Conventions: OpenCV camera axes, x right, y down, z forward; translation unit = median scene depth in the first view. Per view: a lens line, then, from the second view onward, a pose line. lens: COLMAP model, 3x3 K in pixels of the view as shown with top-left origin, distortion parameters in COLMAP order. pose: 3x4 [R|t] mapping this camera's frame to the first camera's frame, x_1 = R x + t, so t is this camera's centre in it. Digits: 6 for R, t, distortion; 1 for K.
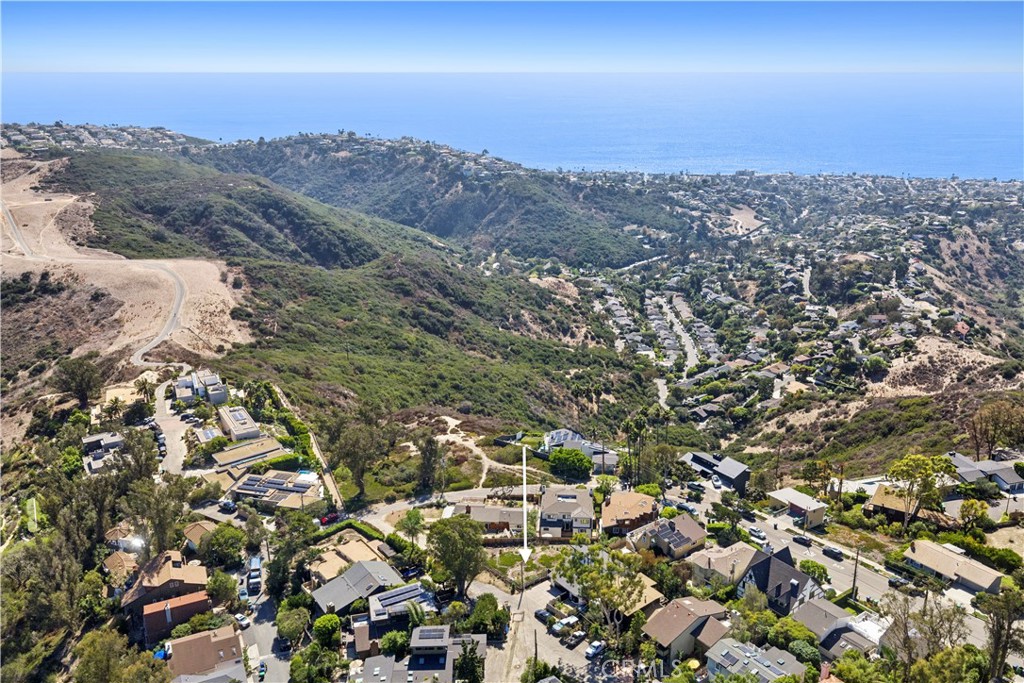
lens RADIAL K [[844.0, 0, 512.0], [0, 844.0, 341.5], [0, 0, 1]] dist [0.009845, -0.000821]
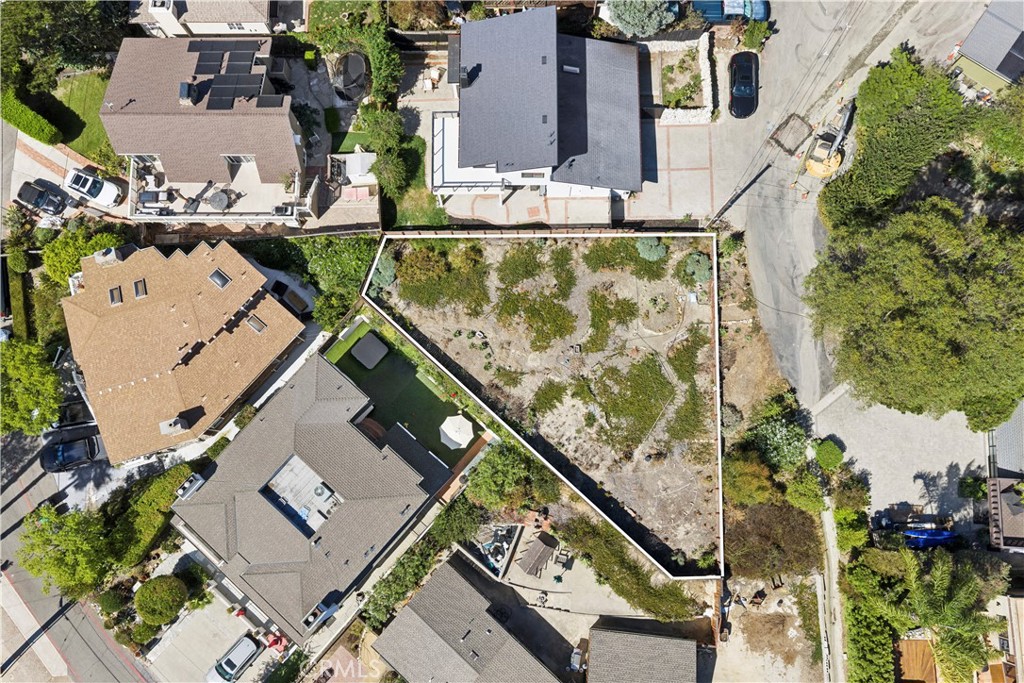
lens RADIAL K [[844.0, 0, 512.0], [0, 844.0, 341.5], [0, 0, 1]] dist [0.009845, -0.000821]
pose [[-0.805904, -0.577987, 0.128257, 0.001066], [0.205687, -0.070197, 0.976097, -0.012277], [-0.555168, 0.813021, 0.175456, 0.183641]]
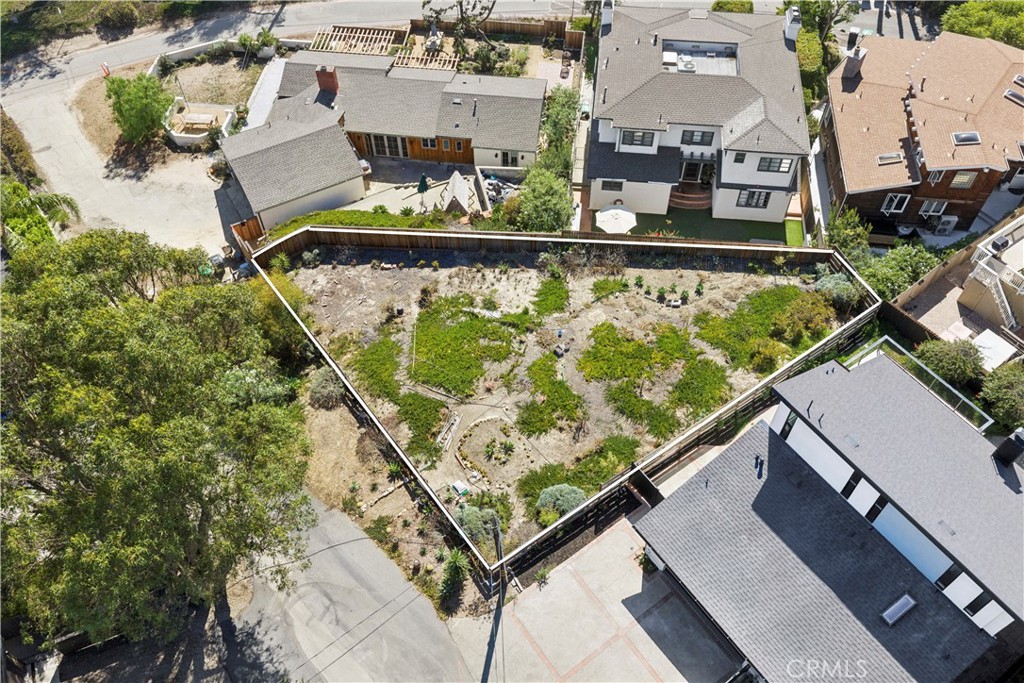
lens RADIAL K [[844.0, 0, 512.0], [0, 844.0, 341.5], [0, 0, 1]] dist [0.009845, -0.000821]
pose [[0.999706, 0.023080, -0.007396, 0.002700], [-0.014924, 0.826676, 0.562480, 0.024140], [0.019096, -0.562205, 0.826778, 0.155832]]
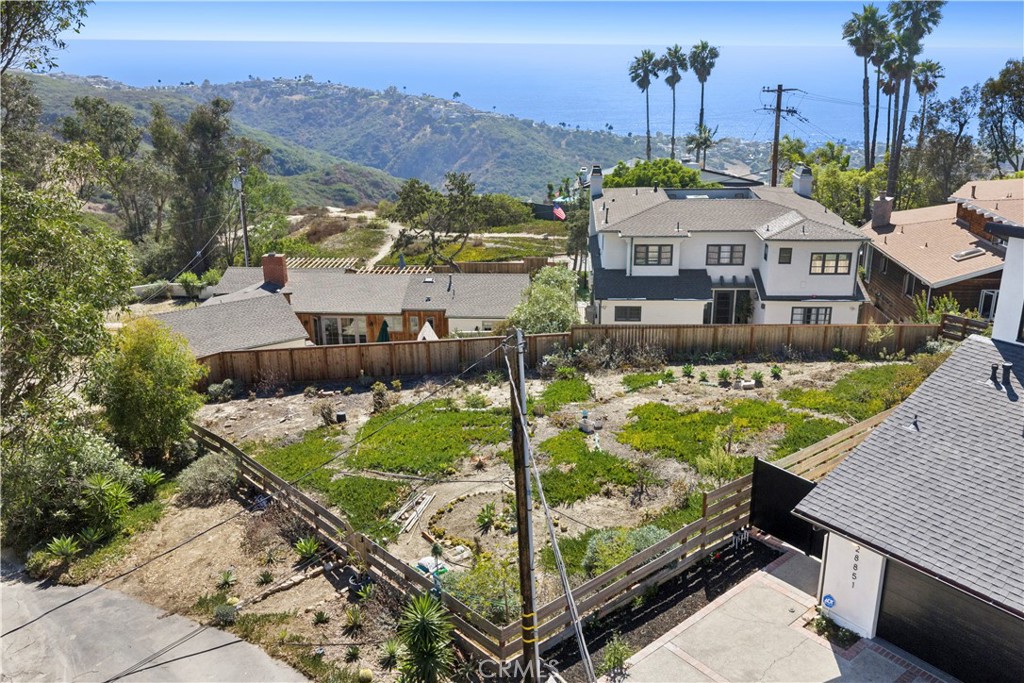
lens RADIAL K [[860.8, 0, 515.4], [0, 860.8, 310.1], [0, 0, 1]] dist [0.004320, -0.004522]
pose [[0.999491, -0.007633, 0.030961, 0.001582], [0.008275, 0.999753, -0.020650, 0.046130], [-0.030796, 0.020896, 0.999307, 0.163331]]
